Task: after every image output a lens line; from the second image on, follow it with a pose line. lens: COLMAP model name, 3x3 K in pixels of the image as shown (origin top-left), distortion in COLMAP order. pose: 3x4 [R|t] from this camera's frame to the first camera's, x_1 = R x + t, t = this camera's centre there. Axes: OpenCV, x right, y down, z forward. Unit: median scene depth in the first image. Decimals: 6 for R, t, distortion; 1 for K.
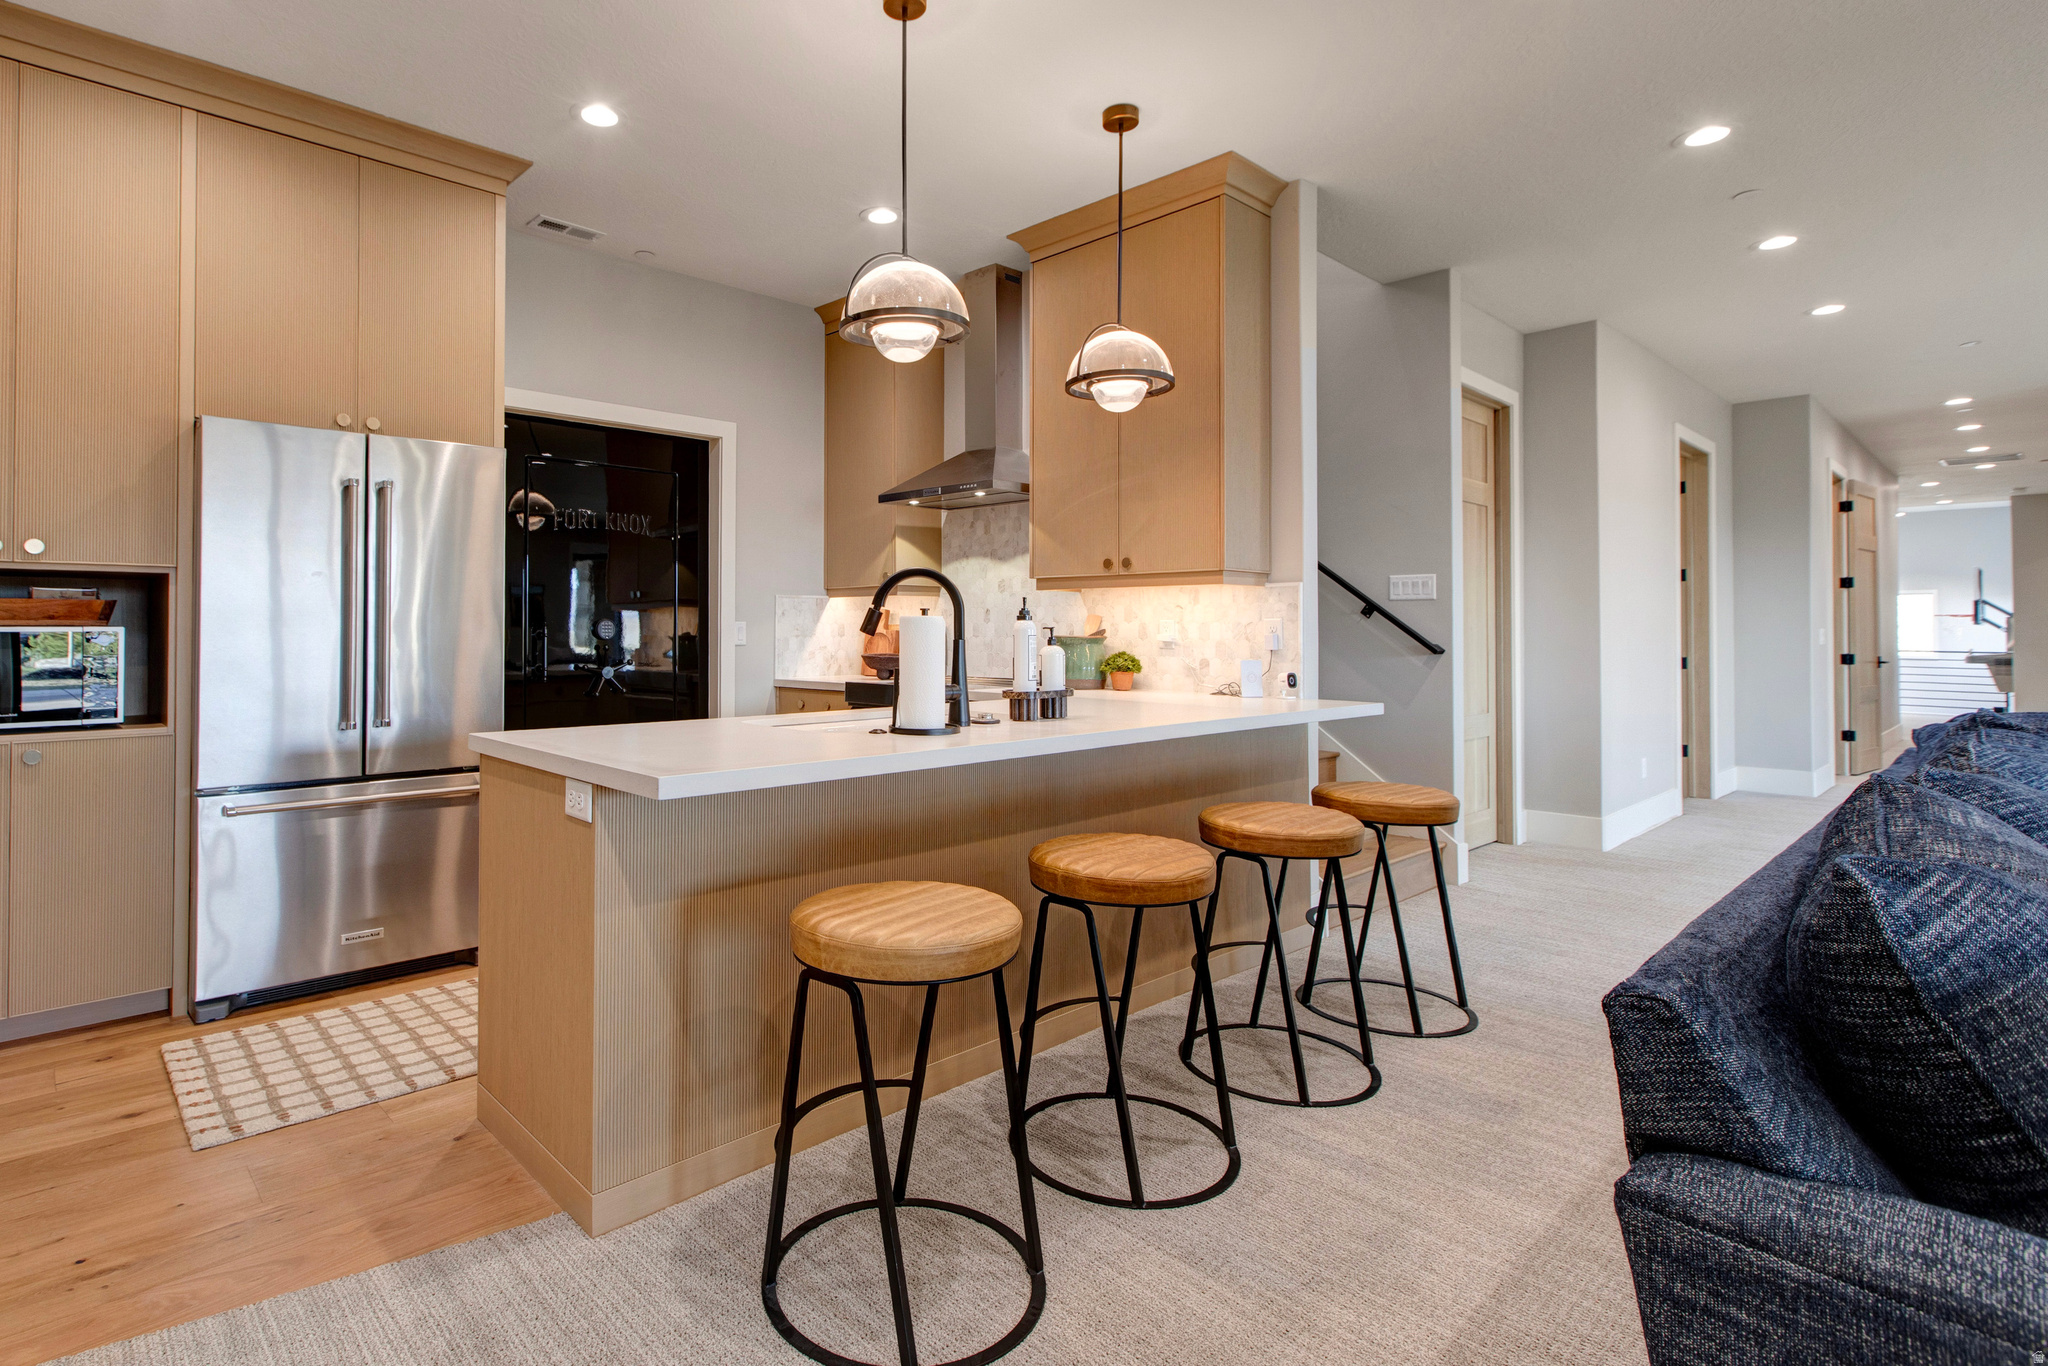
lens RADIAL K [[1076.7, 0, 1030.8], [0, 1076.7, 614.5], [0, 0, 1]] dist [-0.000061, -0.001931]
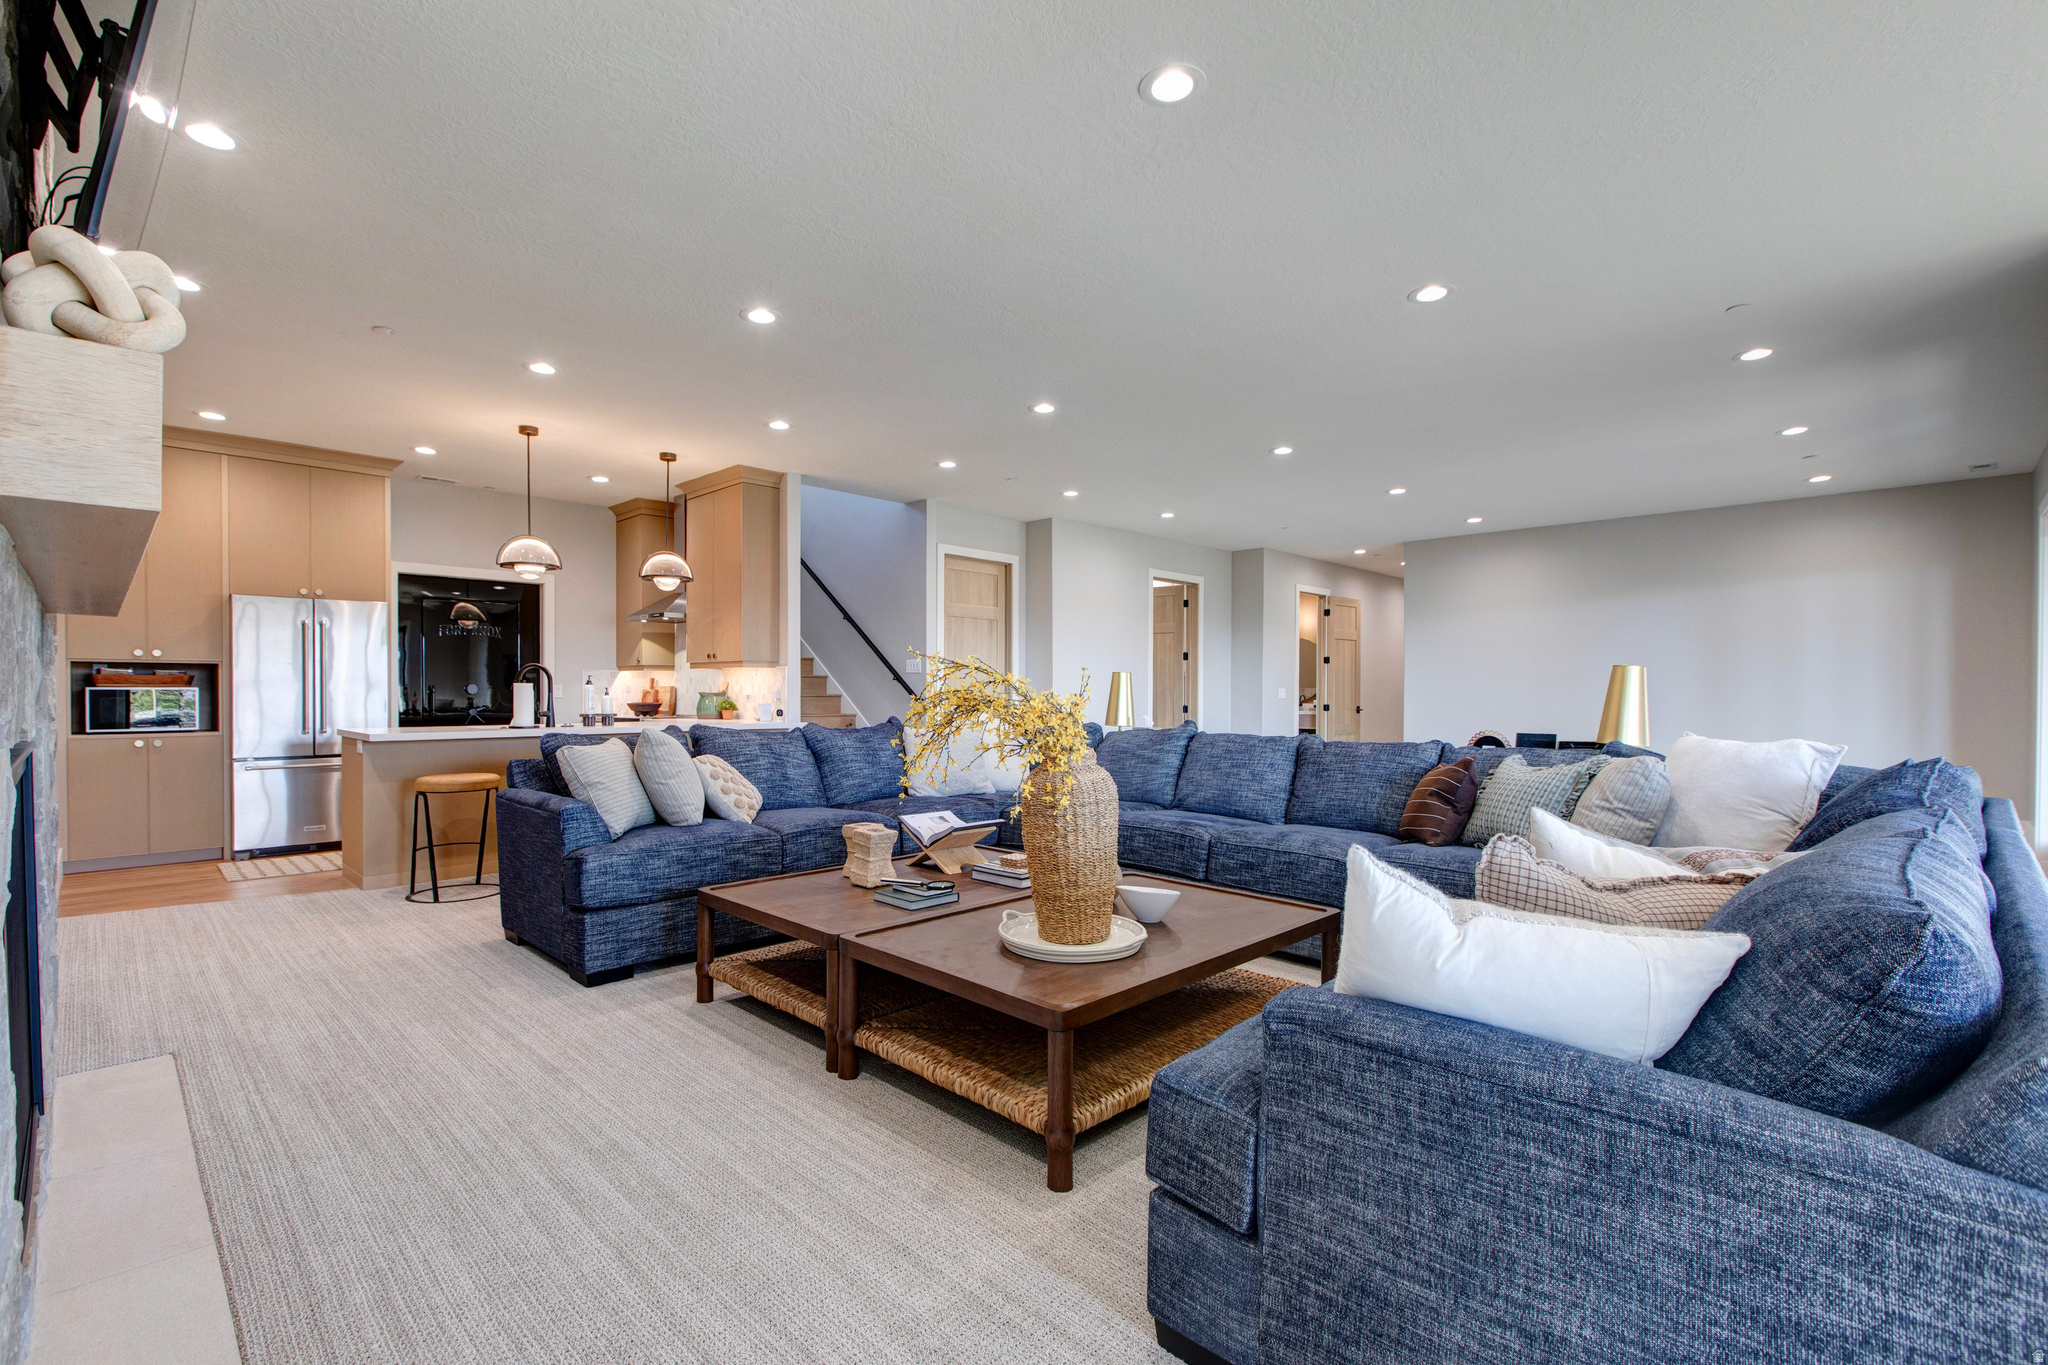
lens RADIAL K [[900.0, 0, 1042.0], [0, 900.0, 698.2], [0, 0, 1]] dist [-0.000026, -0.000478]
pose [[0.998703, 0.000146, 0.050913, 0.765949], [-0.001344, 0.999723, 0.023498, -0.011804], [-0.050895, -0.023536, 0.998427, -0.901349]]
